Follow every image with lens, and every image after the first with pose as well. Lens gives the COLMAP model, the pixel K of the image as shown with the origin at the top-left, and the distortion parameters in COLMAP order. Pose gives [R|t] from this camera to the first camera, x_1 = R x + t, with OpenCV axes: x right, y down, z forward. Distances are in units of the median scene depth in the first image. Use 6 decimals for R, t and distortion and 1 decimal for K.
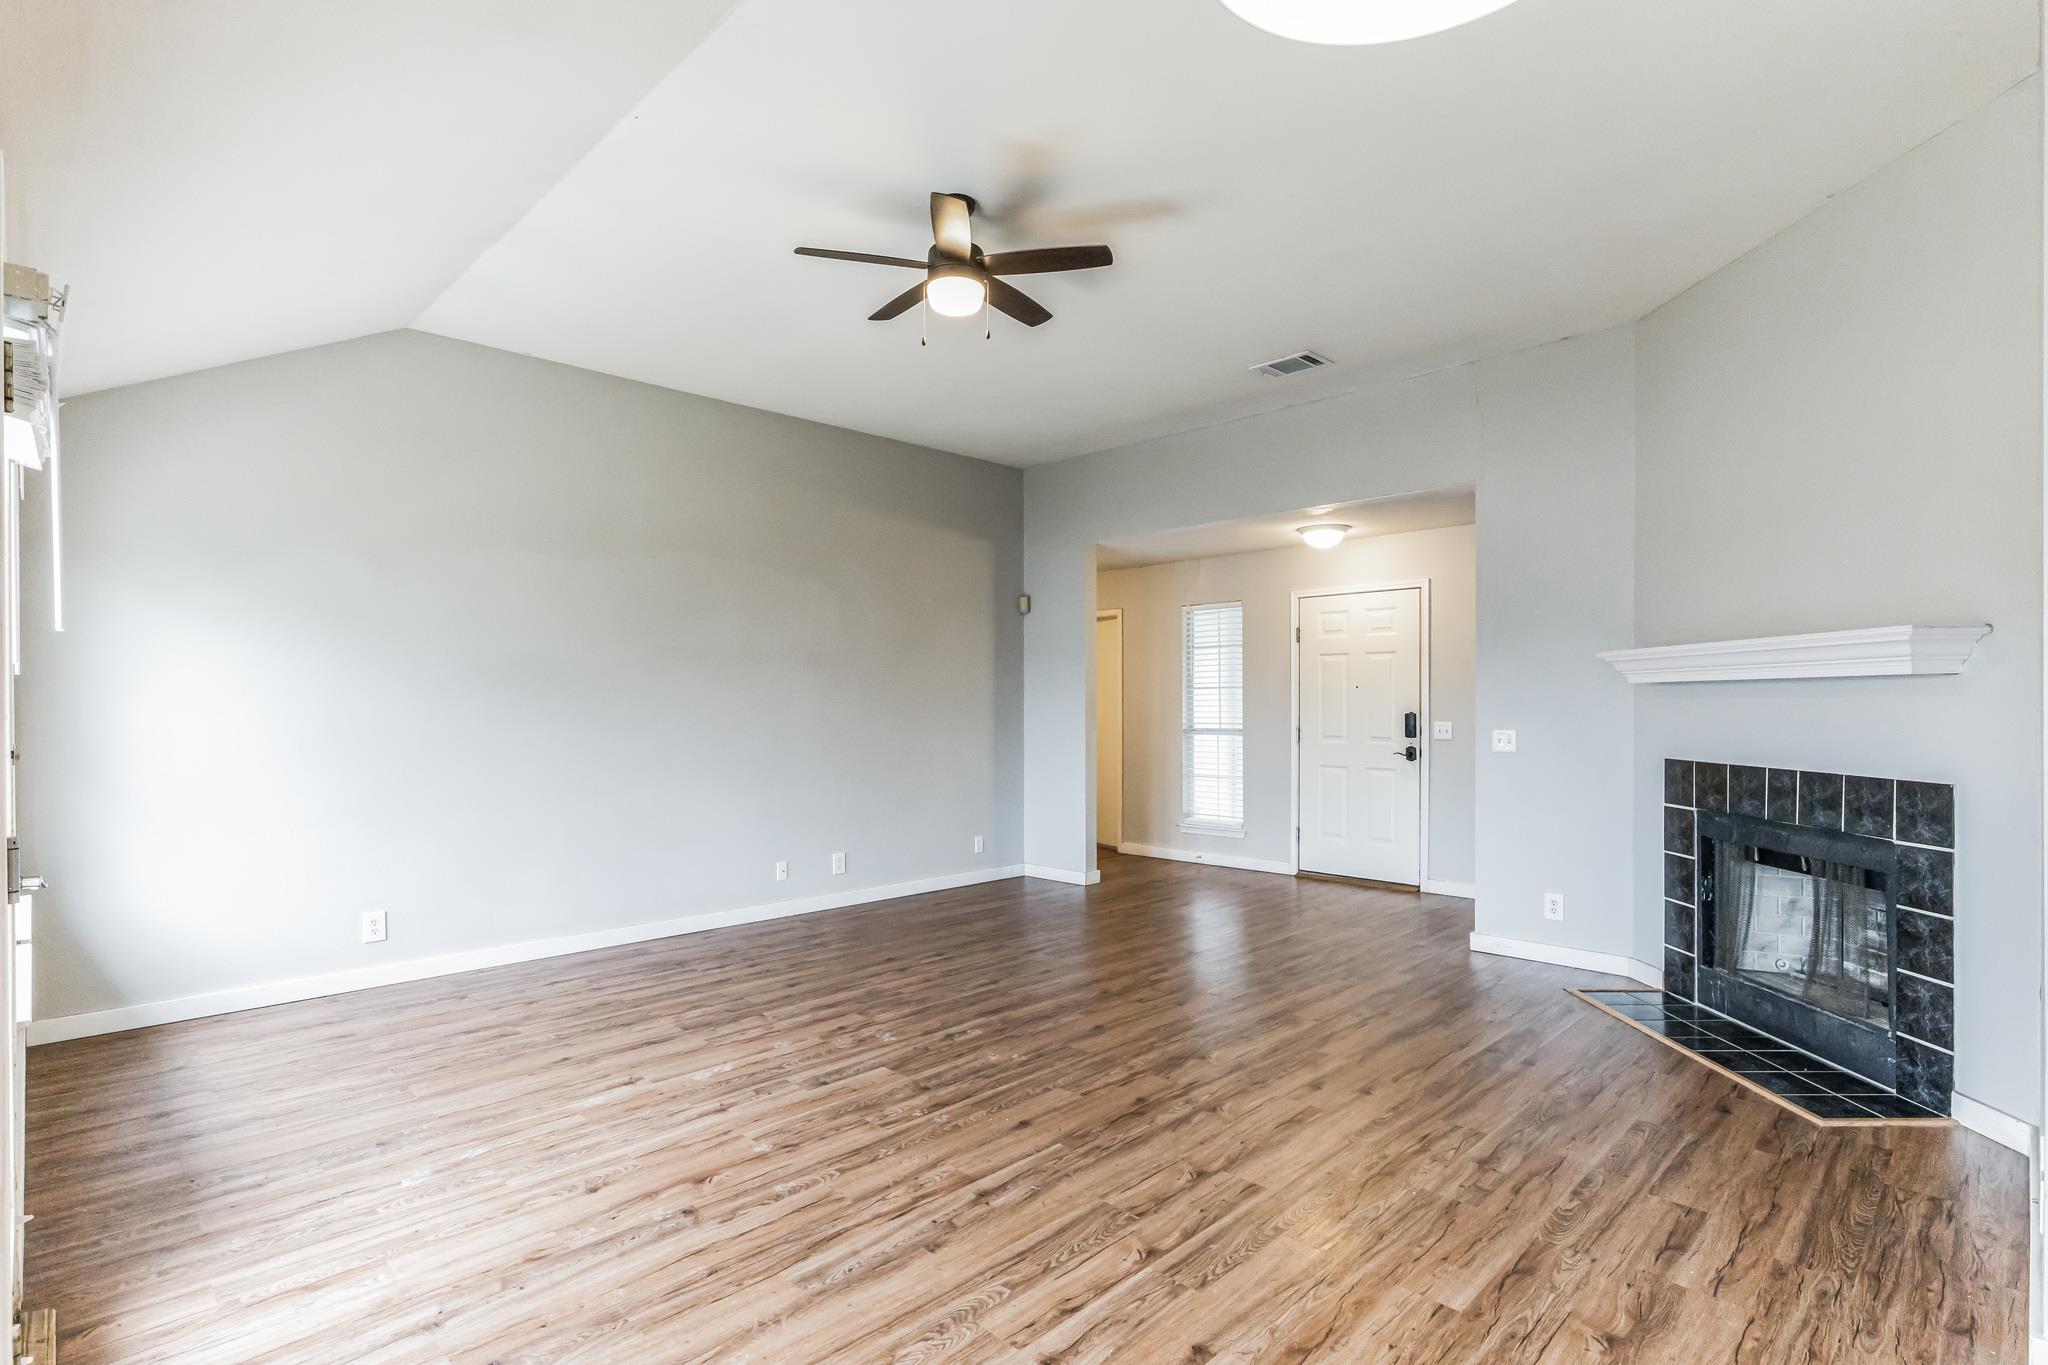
lens RADIAL K [[1003.9, 0, 1013.5], [0, 1003.9, 686.1], [0, 0, 1]] dist [0.000145, 0.000611]
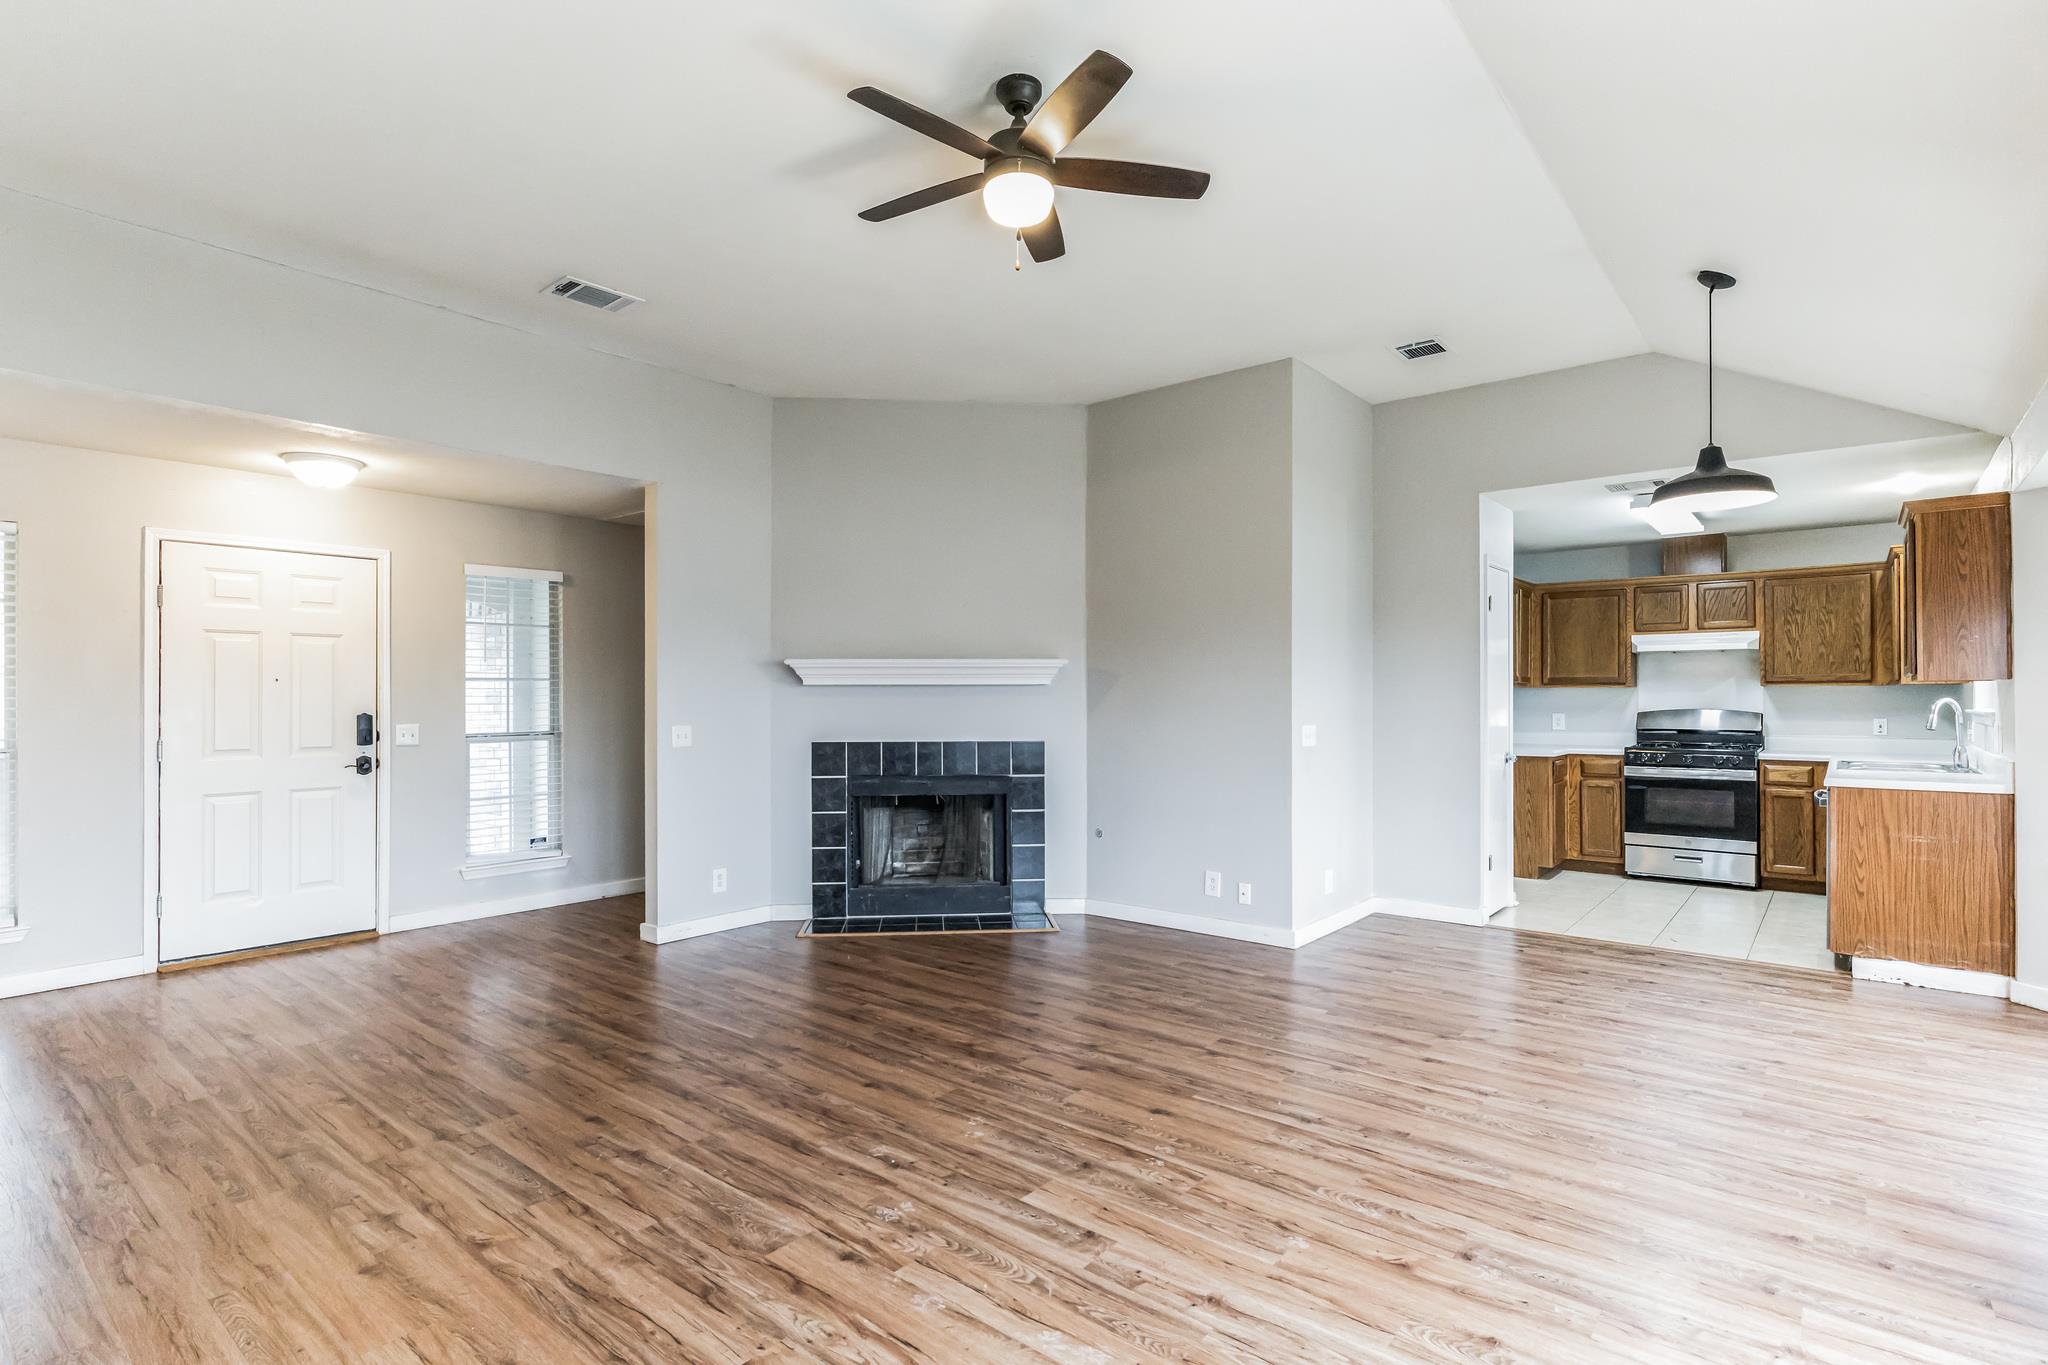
lens RADIAL K [[1003.9, 0, 1013.5], [0, 1003.9, 686.1], [0, 0, 1]] dist [0.000145, 0.000611]
pose [[-0.103017, 0.013912, 0.994582, -0.851545], [-0.013263, 0.999794, -0.015358, 0.018409], [-0.994591, -0.014773, -0.102811, 1.076380]]
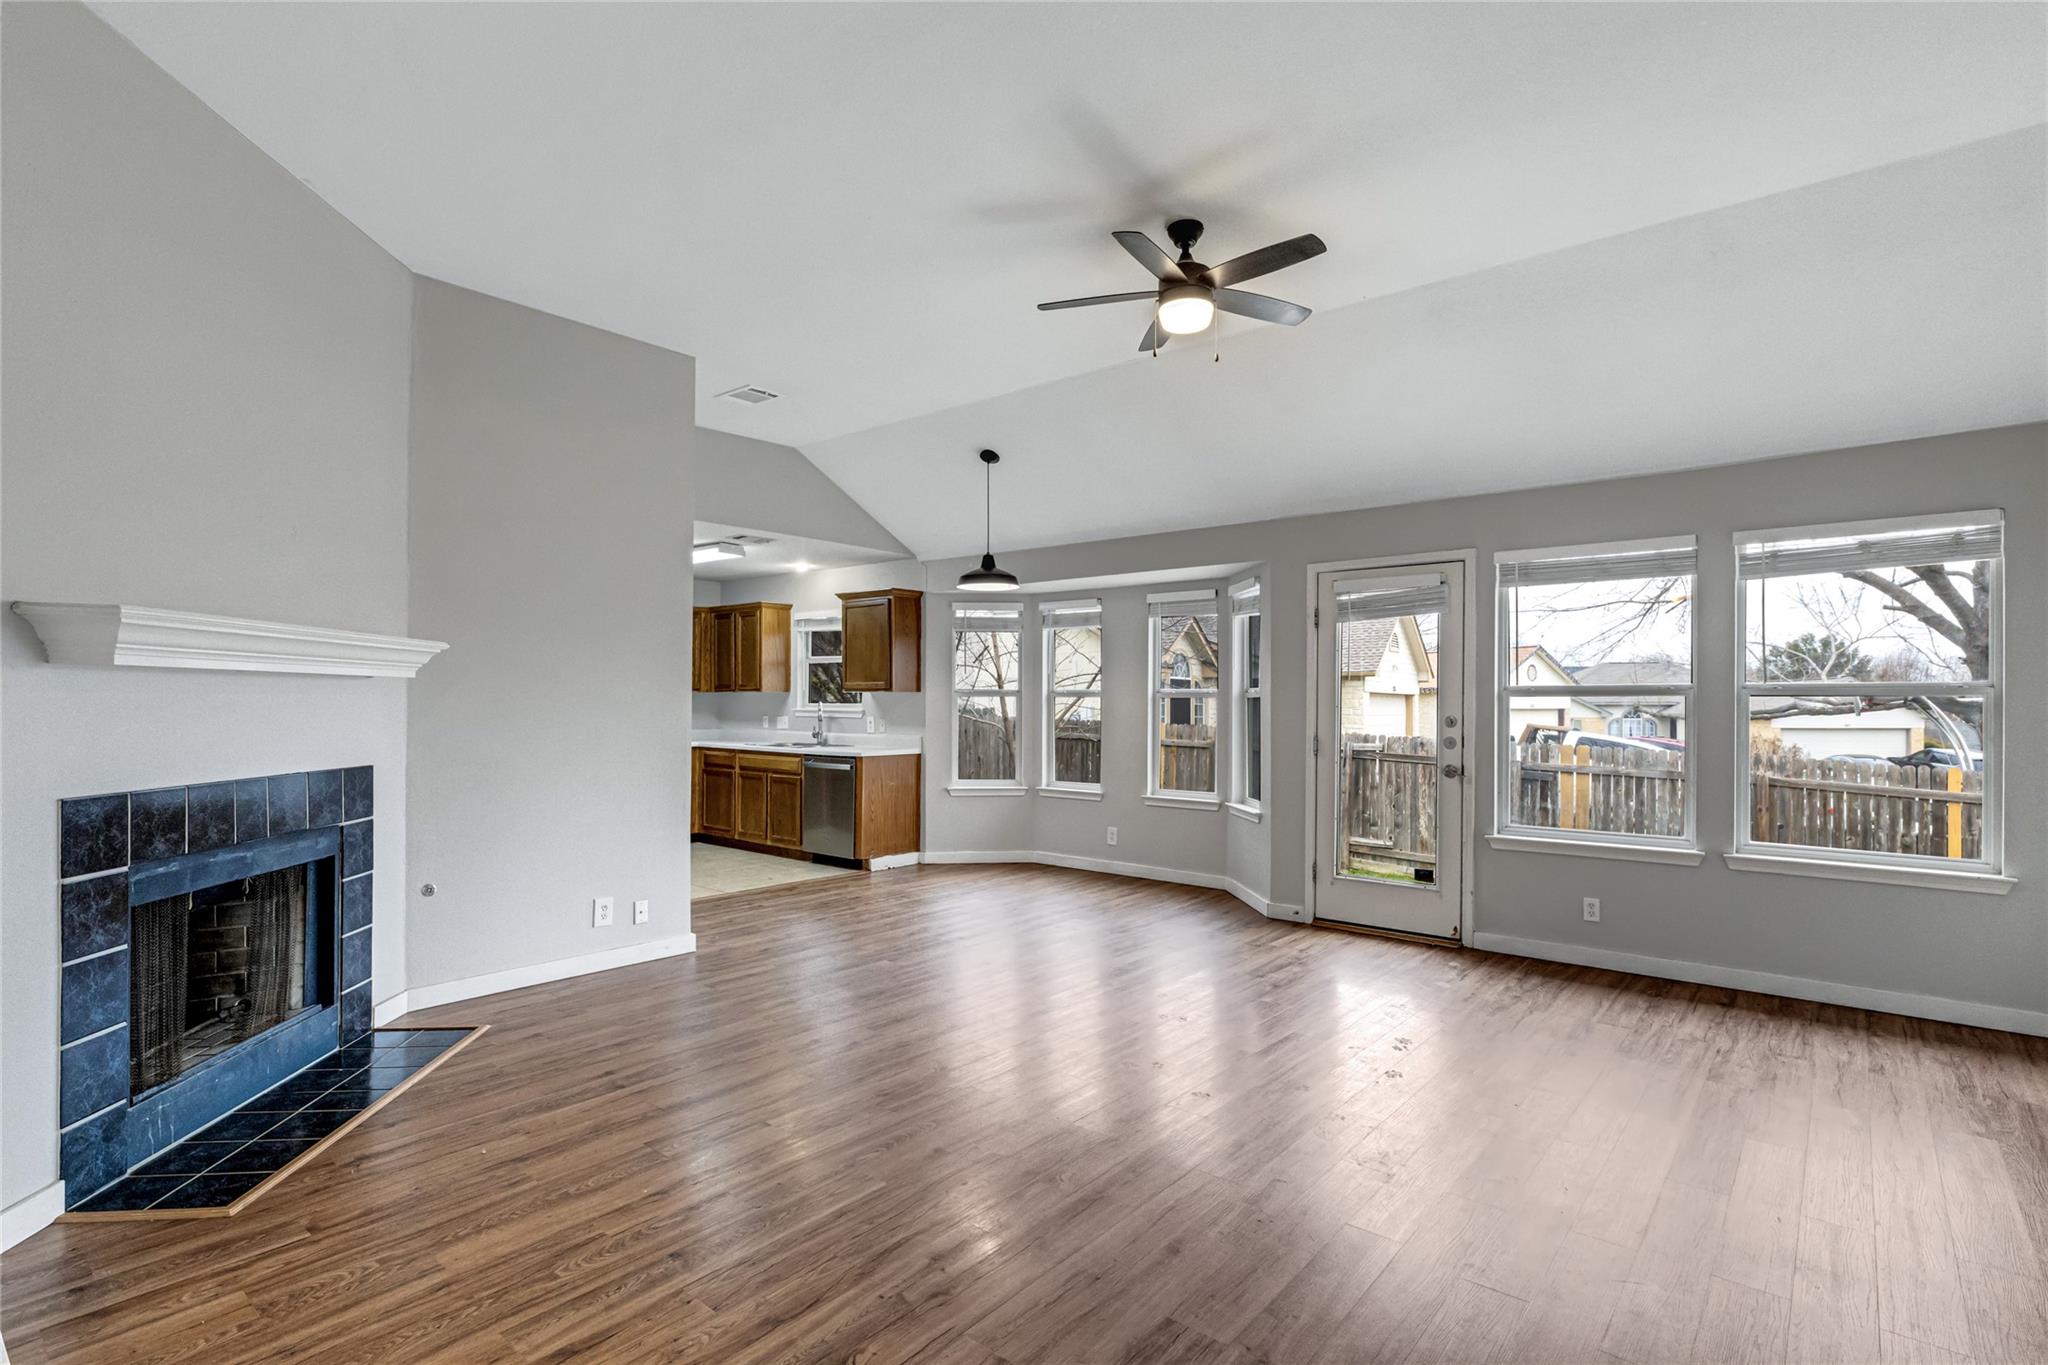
lens RADIAL K [[996.9, 0, 1024.0], [0, 996.9, 682.5], [0, 0, 1]] dist [0.021781, 0.000149]
pose [[-0.995281, -0.002101, -0.097013, 0.207578], [0.001246, 0.999406, -0.034429, 0.032969], [0.097028, -0.034388, -0.994687, 1.997342]]
